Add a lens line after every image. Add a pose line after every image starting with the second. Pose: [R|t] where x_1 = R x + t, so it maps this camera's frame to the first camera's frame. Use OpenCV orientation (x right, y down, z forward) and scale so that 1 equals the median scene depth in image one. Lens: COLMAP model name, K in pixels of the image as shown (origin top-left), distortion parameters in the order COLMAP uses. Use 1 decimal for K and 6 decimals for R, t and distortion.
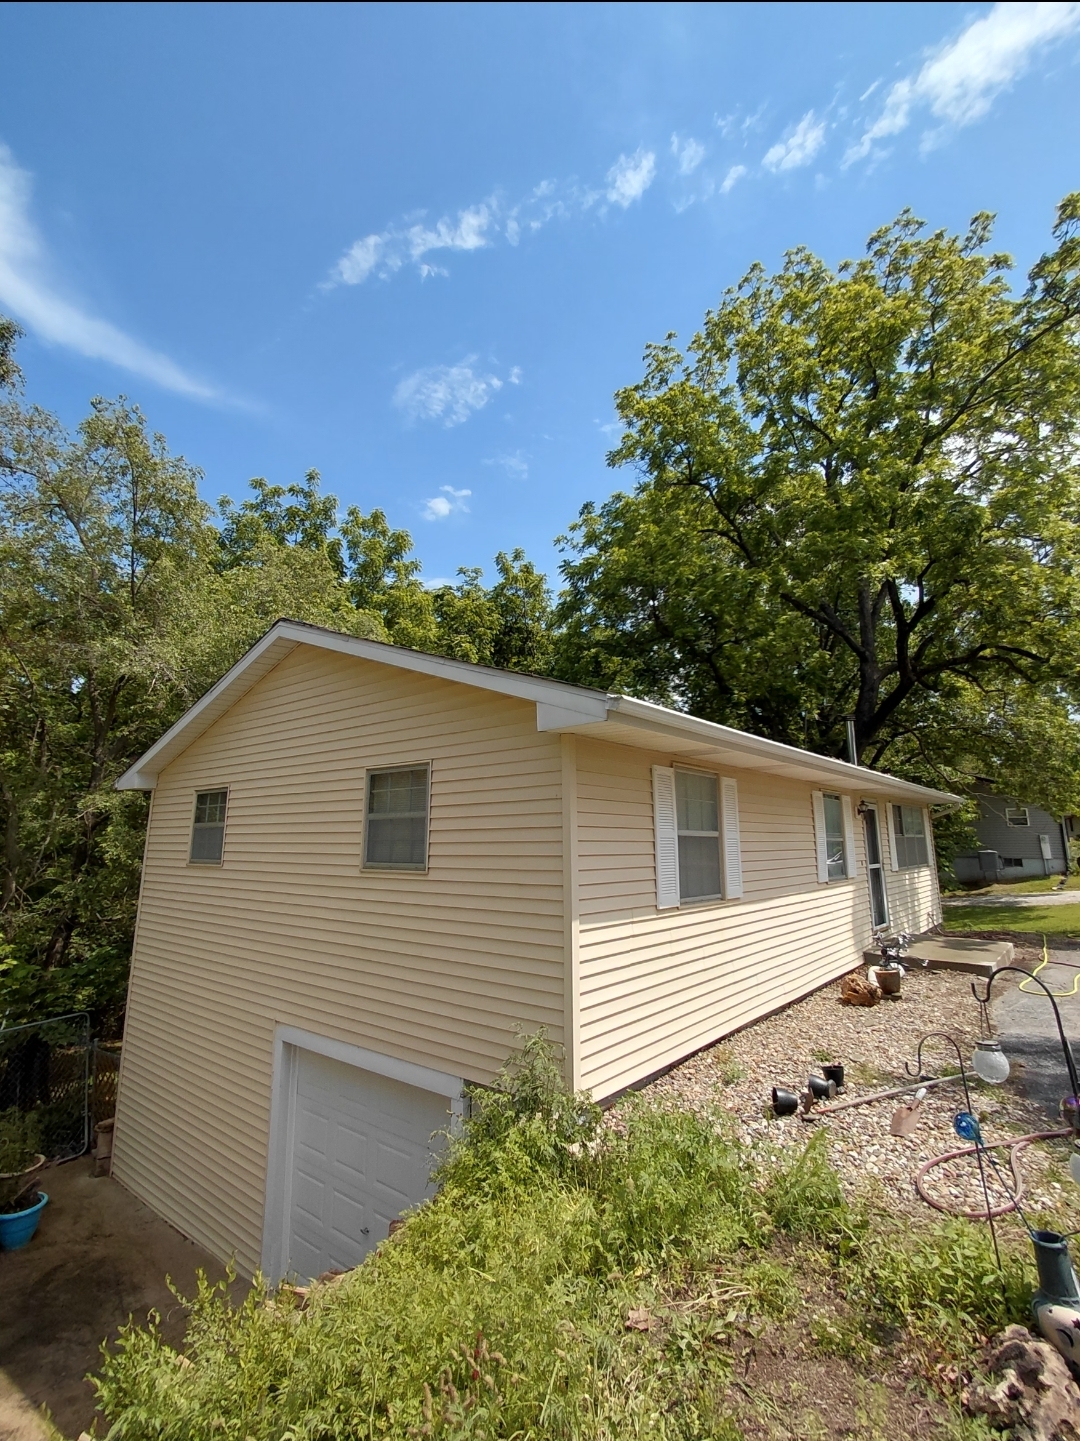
lens RADIAL K [[661.3, 0, 540.0], [0, 661.3, 720.5], [0, 0, 1]] dist [0.020254, -0.018723]
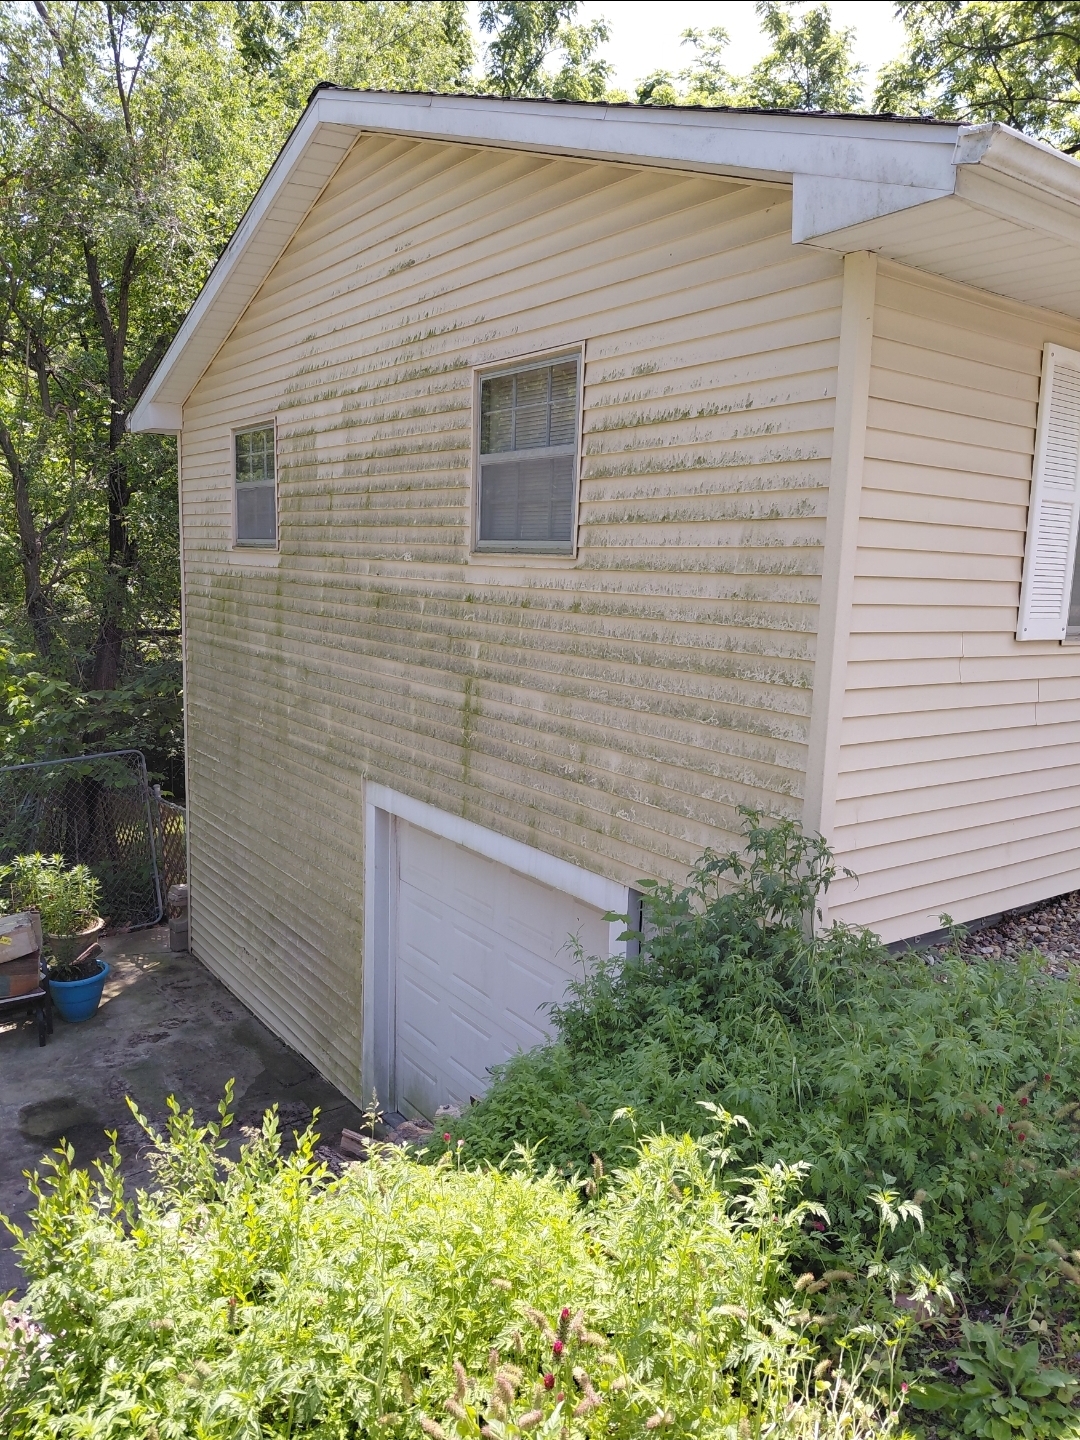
lens RADIAL K [[965.6, 0, 540.0], [0, 965.6, 720.0], [0, 0, 1]] dist [0.003157, -0.001191]
pose [[0.959555, 0.071074, -0.272400, 0.030524], [0.015958, 0.952317, 0.304691, 0.106062], [0.281067, -0.296715, 0.912667, 0.191361]]
